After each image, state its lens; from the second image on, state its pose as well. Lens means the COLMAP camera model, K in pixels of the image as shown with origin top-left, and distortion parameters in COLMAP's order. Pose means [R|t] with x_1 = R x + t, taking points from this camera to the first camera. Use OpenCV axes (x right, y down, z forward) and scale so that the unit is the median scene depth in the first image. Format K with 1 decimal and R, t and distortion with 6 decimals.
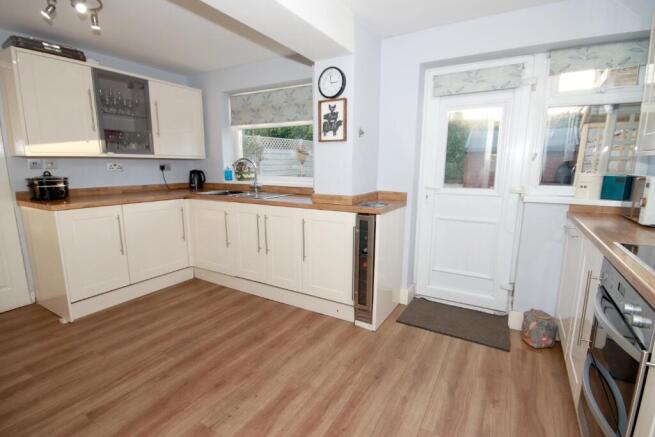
lens RADIAL K [[321.6, 0, 327.5], [0, 321.6, 218.5], [0, 0, 1]] dist [0.002216, -0.000999]
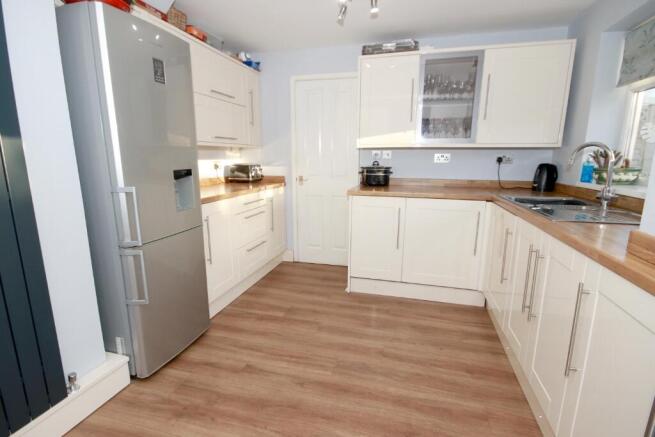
lens RADIAL K [[321.6, 0, 327.5], [0, 321.6, 218.5], [0, 0, 1]] dist [0.002216, -0.000999]
pose [[0.255916, 0.180049, -0.949784, 0.207992], [-0.168252, 0.975802, 0.139646, -0.076196], [0.951944, 0.124066, 0.280017, 0.526743]]
